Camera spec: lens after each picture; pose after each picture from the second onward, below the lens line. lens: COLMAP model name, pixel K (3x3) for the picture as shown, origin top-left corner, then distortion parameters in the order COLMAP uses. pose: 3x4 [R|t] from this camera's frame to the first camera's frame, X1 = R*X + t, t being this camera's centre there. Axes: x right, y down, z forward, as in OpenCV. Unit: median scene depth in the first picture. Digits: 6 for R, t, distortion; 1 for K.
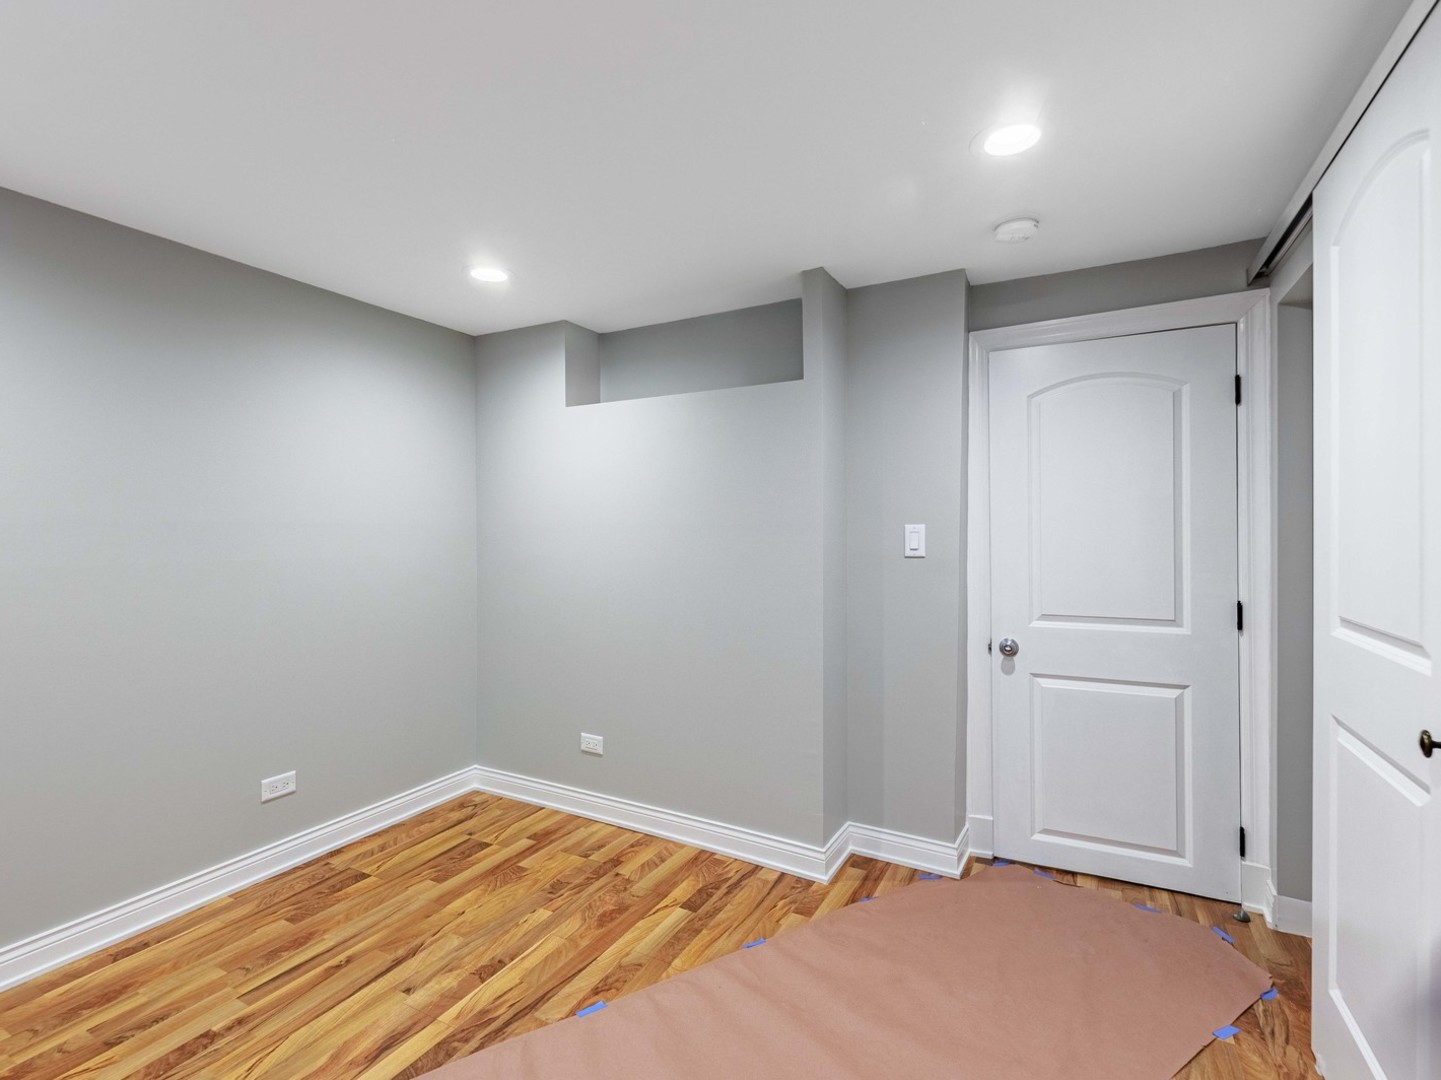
lens RADIAL K [[681.1, 0, 720.8], [0, 681.1, 527.8], [0, 0, 1]] dist [0.001435, -0.001764]
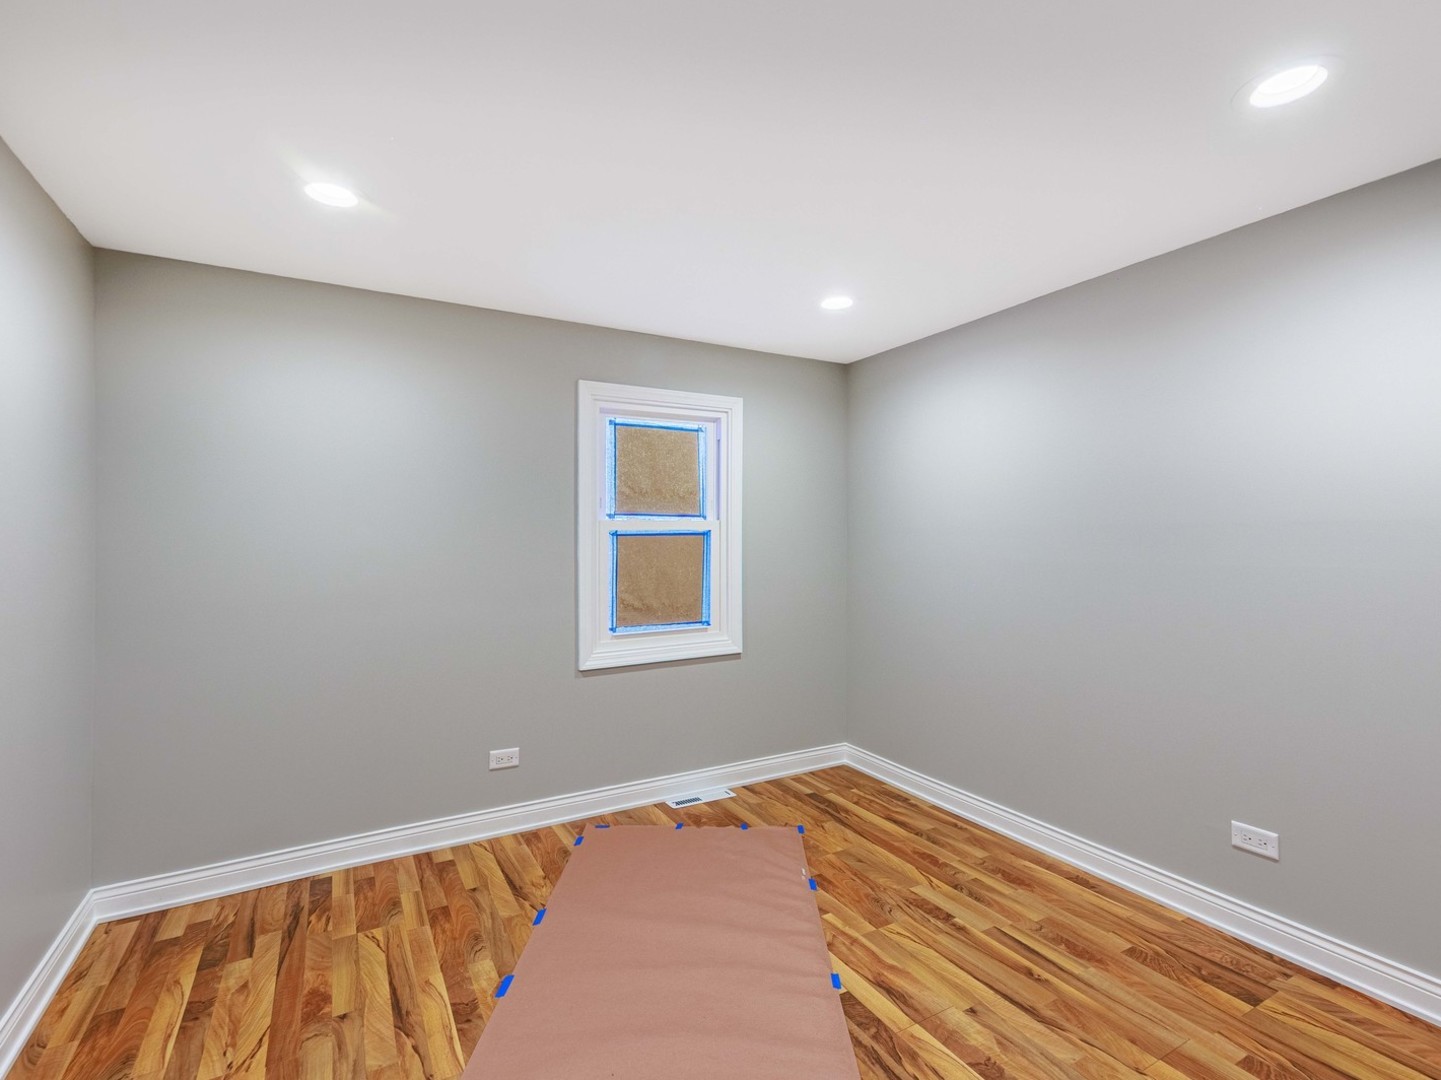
lens RADIAL K [[681.1, 0, 720.8], [0, 681.1, 527.8], [0, 0, 1]] dist [0.001435, -0.001764]
pose [[-0.536771, -0.007384, -0.843696, 0.441820], [0.010811, 0.999819, -0.015628, 0.003403], [0.843659, -0.017510, -0.536594, 0.982064]]
